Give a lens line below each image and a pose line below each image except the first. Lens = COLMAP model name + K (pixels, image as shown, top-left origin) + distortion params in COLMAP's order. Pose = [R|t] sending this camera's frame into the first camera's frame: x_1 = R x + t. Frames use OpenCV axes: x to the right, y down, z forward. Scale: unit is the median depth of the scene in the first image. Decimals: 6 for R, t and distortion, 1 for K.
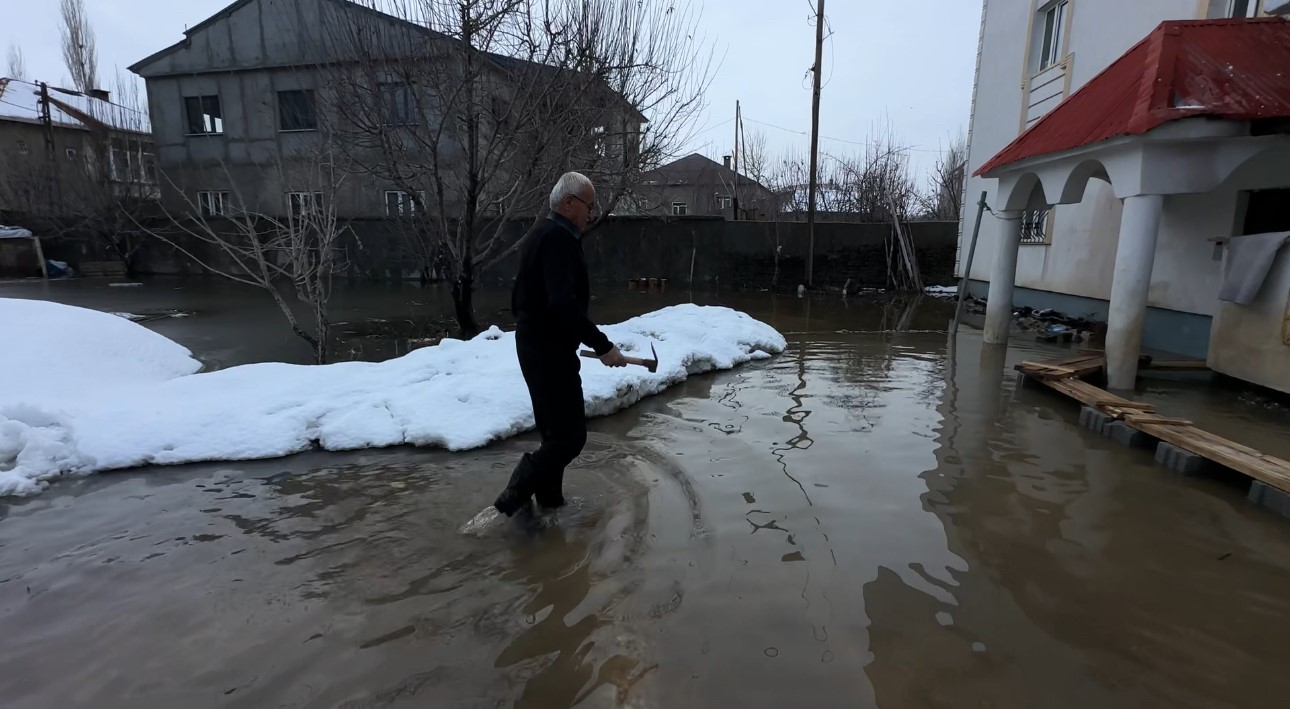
lens RADIAL K [[586.5, 0, 645.4], [0, 586.5, 353.8], [0, 0, 1]] dist [-0.002477, 0.000392]
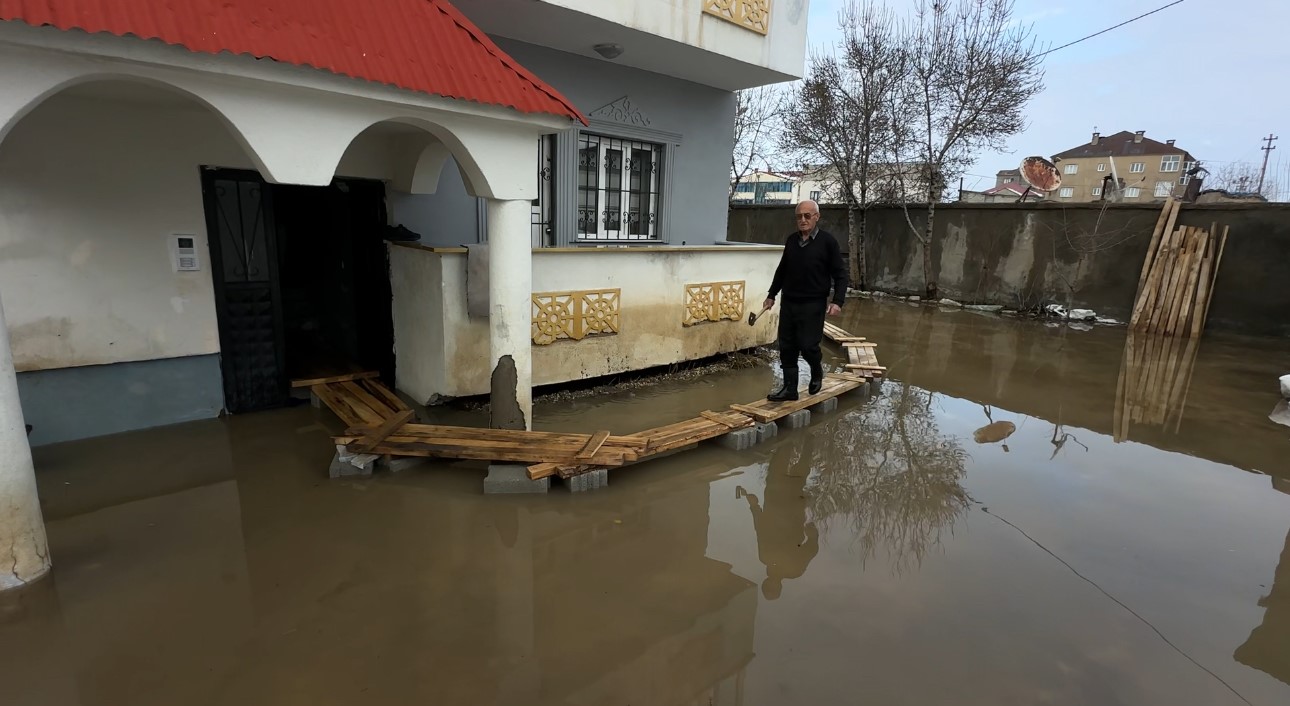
lens RADIAL K [[586.5, 0, 643.8], [0, 586.5, 350.8], [0, 0, 1]] dist [-0.002477, 0.000392]
pose [[-0.757187, -0.178225, 0.628414, 0.221725], [0.079815, 0.929603, 0.359816, -0.333902], [-0.648304, 0.322605, -0.689658, 1.419626]]
